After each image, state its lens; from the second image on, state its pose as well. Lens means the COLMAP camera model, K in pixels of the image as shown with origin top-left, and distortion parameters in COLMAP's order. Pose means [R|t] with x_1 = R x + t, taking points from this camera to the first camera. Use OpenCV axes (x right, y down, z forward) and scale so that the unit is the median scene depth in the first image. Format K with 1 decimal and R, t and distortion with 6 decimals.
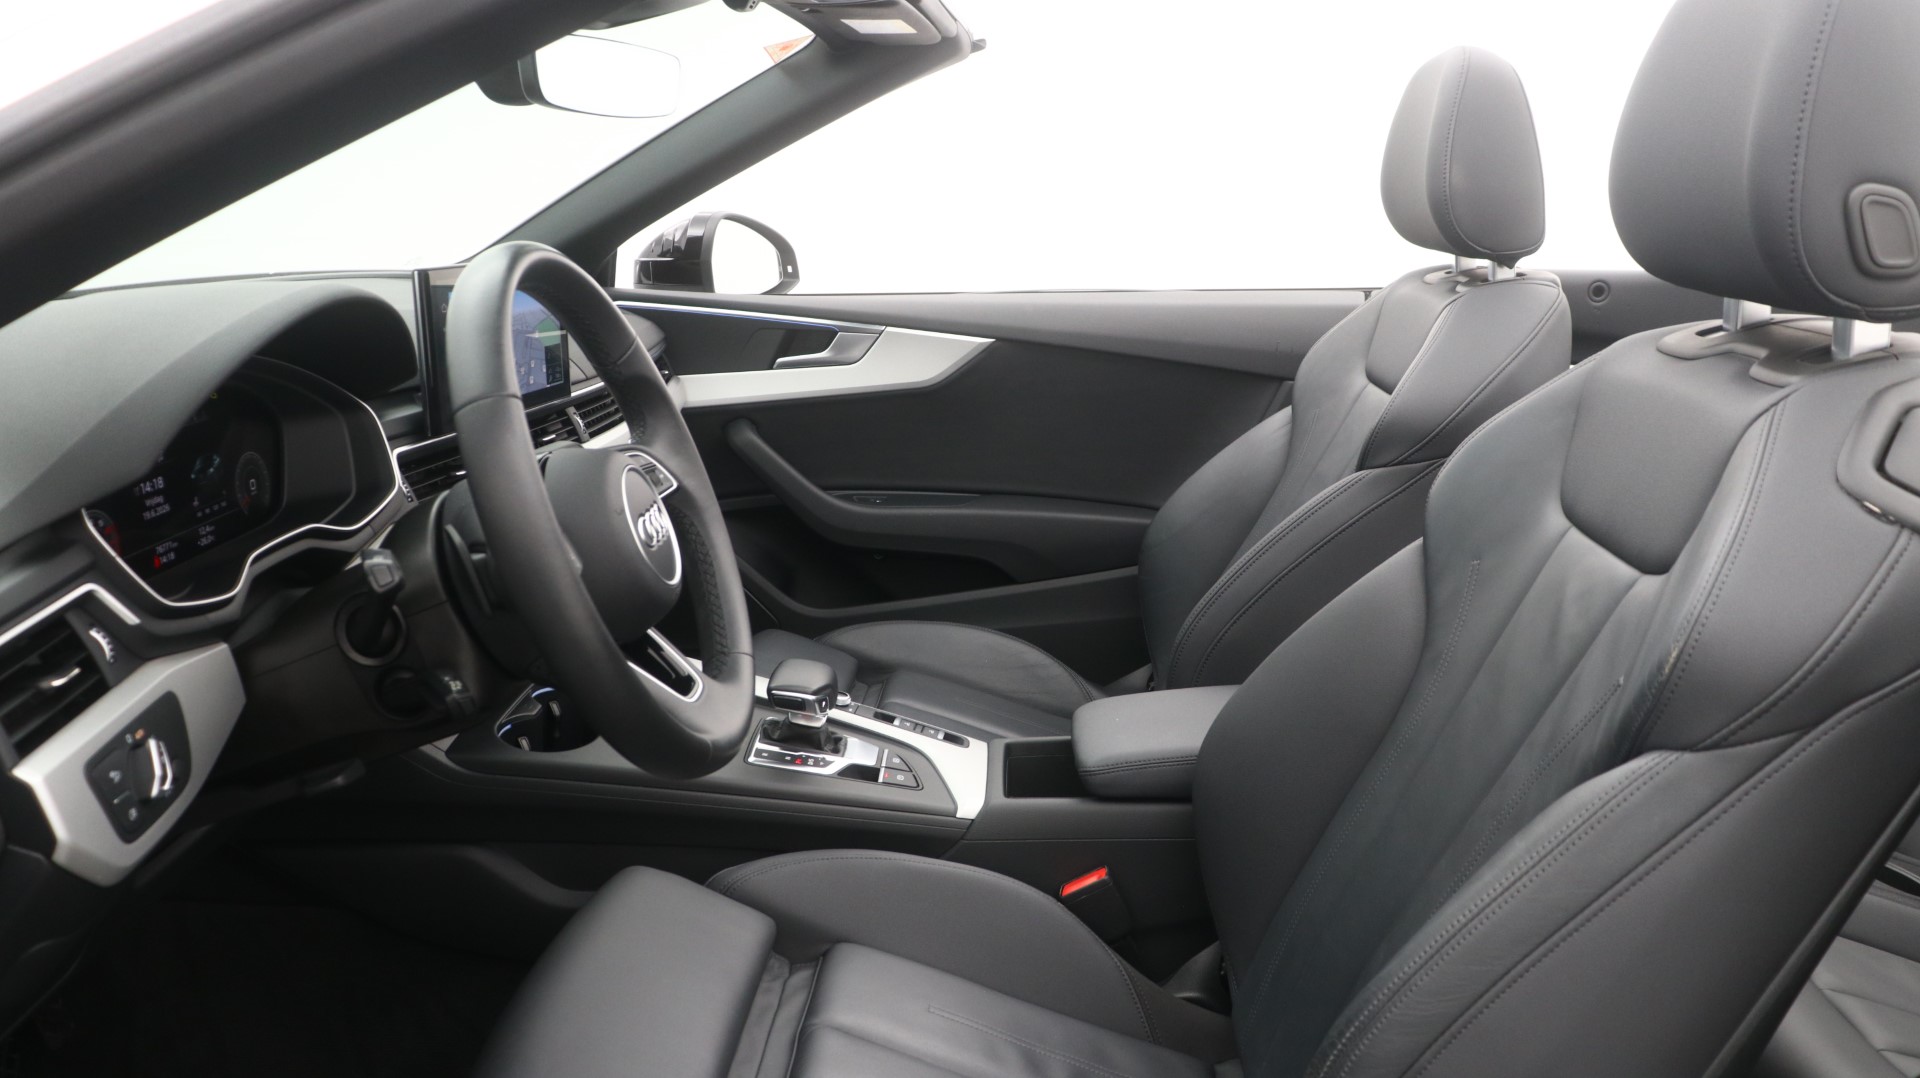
lens RADIAL K [[1523.6, 0, 961.7], [0, 1523.6, 547.5], [0, 0, 1]] dist [-0.011706, 0.010042]
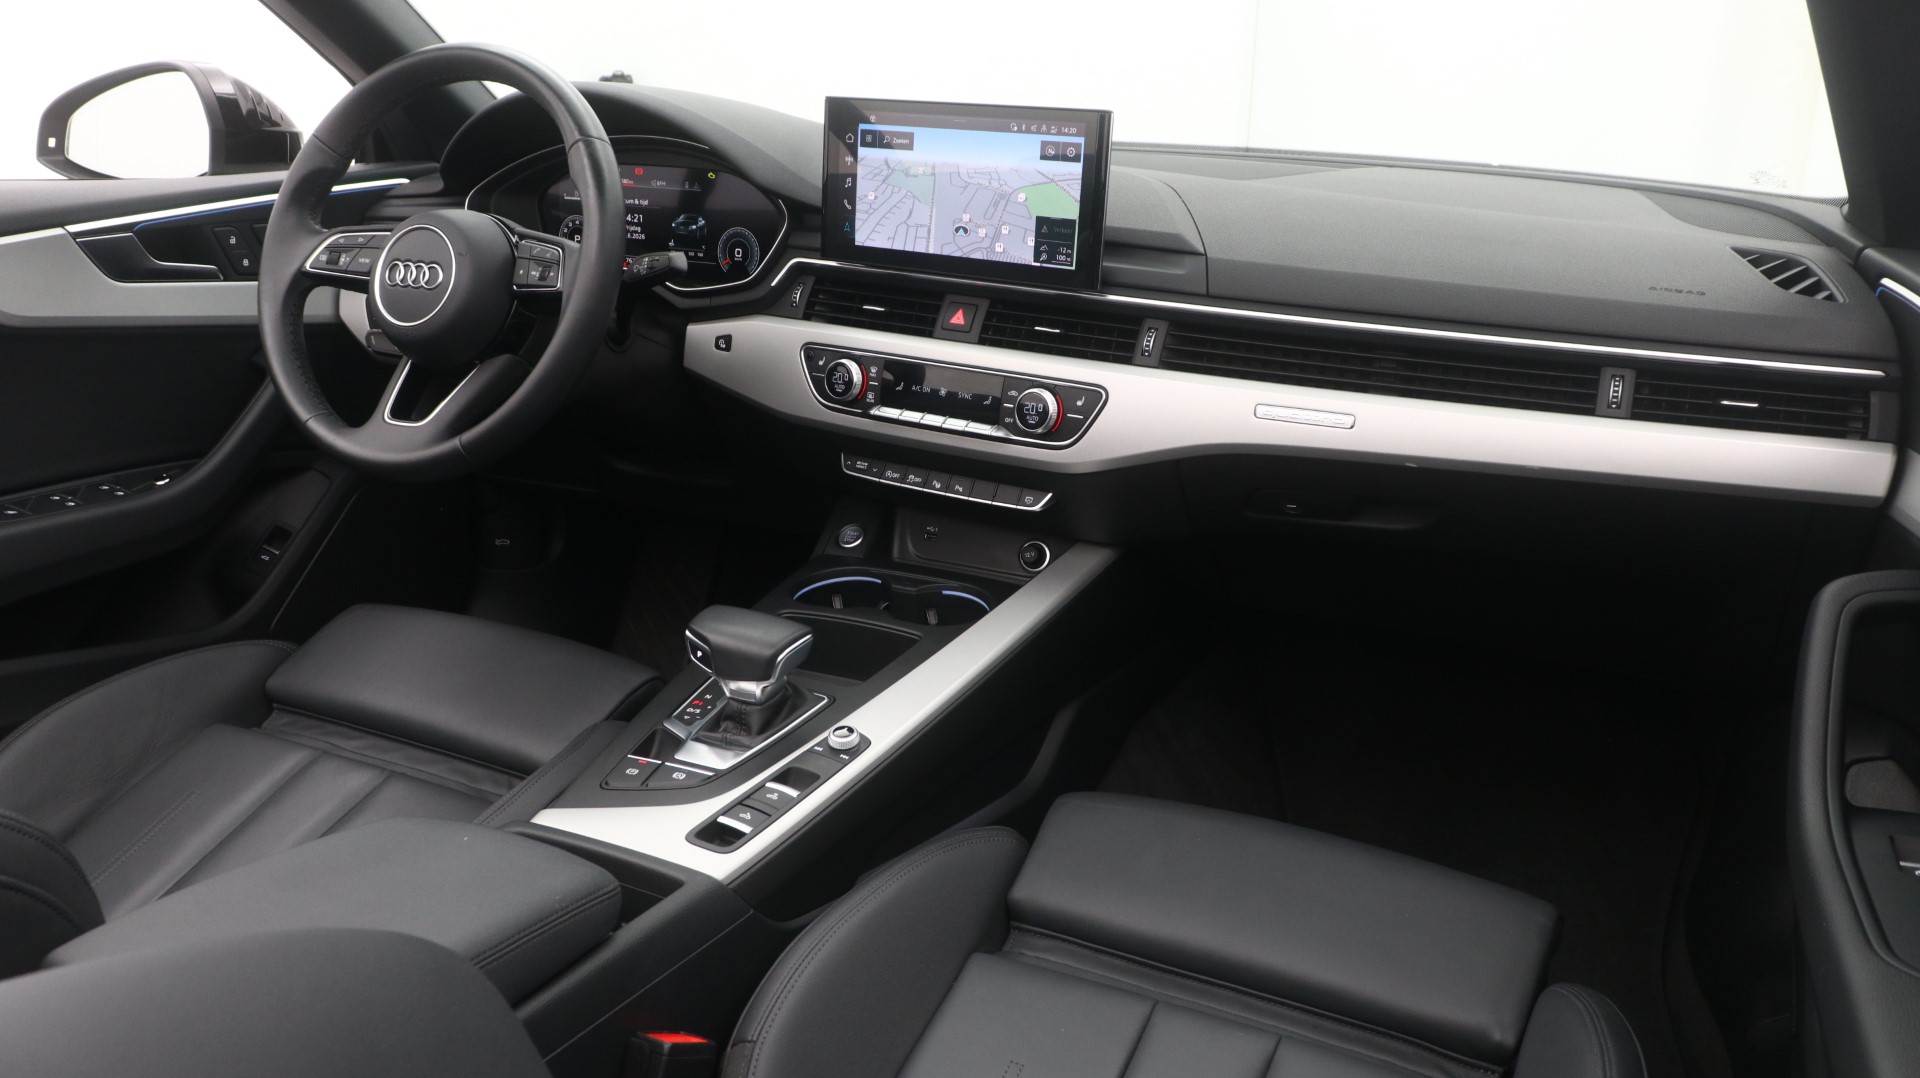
lens RADIAL K [[1523.6, 0, 961.7], [0, 1523.6, 547.5], [0, 0, 1]] dist [-0.011706, 0.010042]
pose [[-0.412922, 0.230942, -0.881000, 0.535437], [-0.256878, 0.898514, 0.355931, -0.263734], [0.873790, 0.373281, -0.311692, 1.337167]]
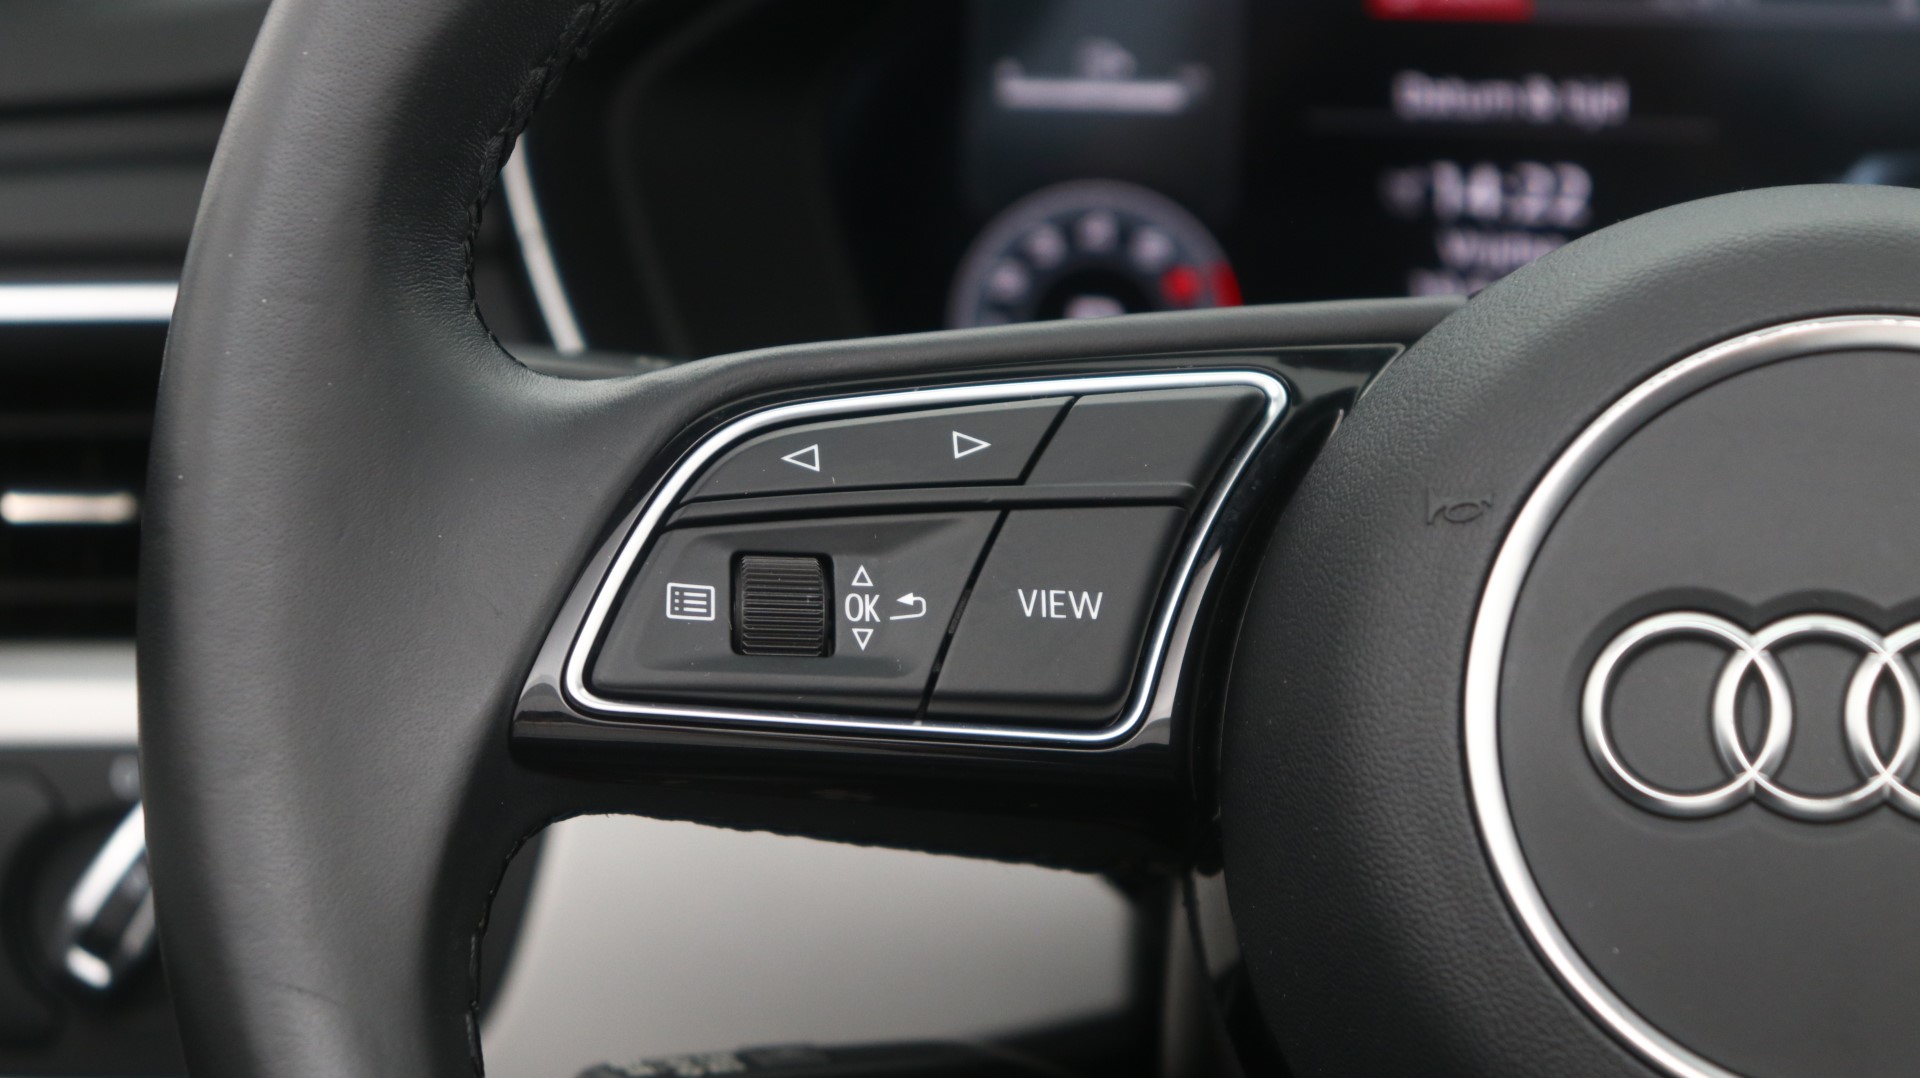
lens RADIAL K [[4475.3, 0, 960.0], [0, 4475.3, 539.0], [0, 0, 1]] dist [-0.048101, -0.172615]
pose [[-0.057600, 0.141035, -0.988328, 0.172331], [-0.262772, 0.952922, 0.151297, -0.053271], [0.963137, 0.268419, -0.017829, 0.663490]]
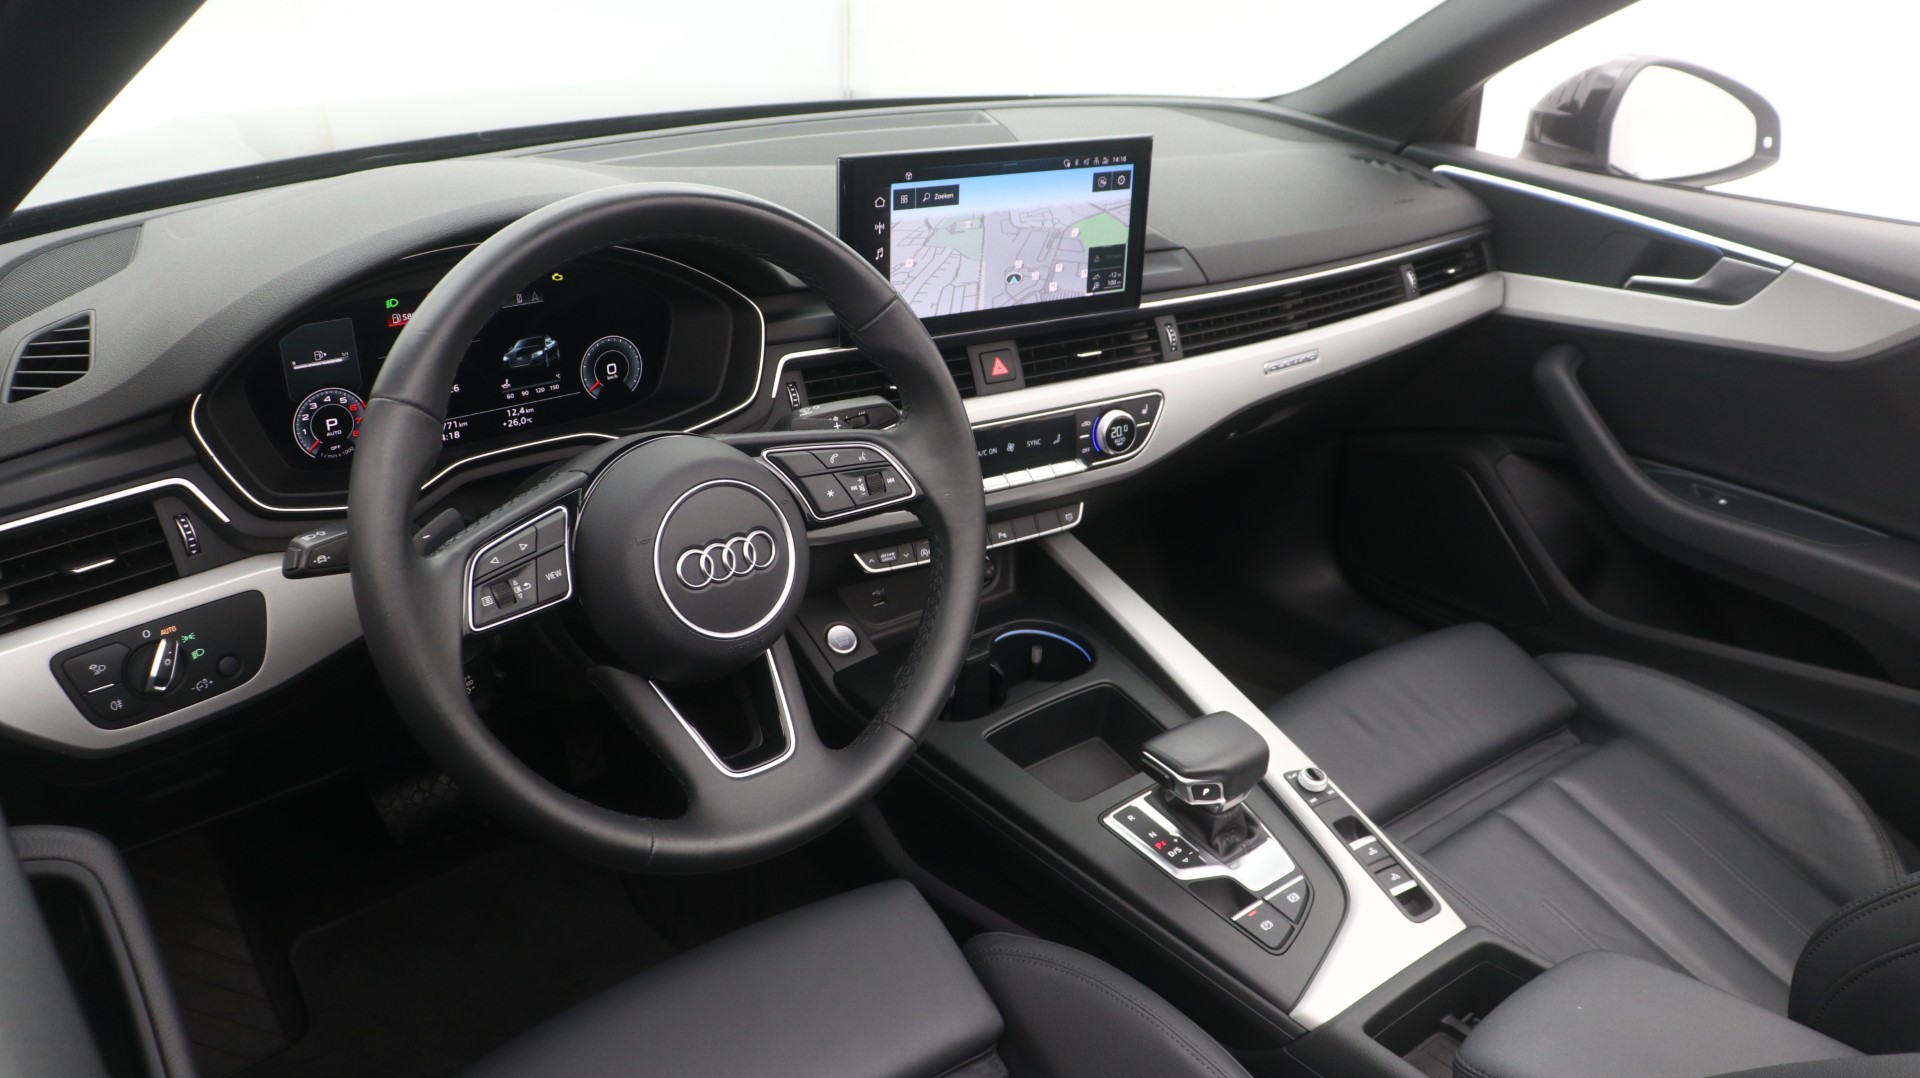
lens RADIAL K [[1496.4, 0, 953.9], [0, 1496.4, 542.3], [0, 0, 1]] dist [-0.022474, -0.000728]
pose [[0.655028, 0.315746, -0.686472, 0.294166], [-0.196591, 0.948433, 0.248651, -0.173384], [0.729583, -0.027919, 0.683322, 0.402707]]
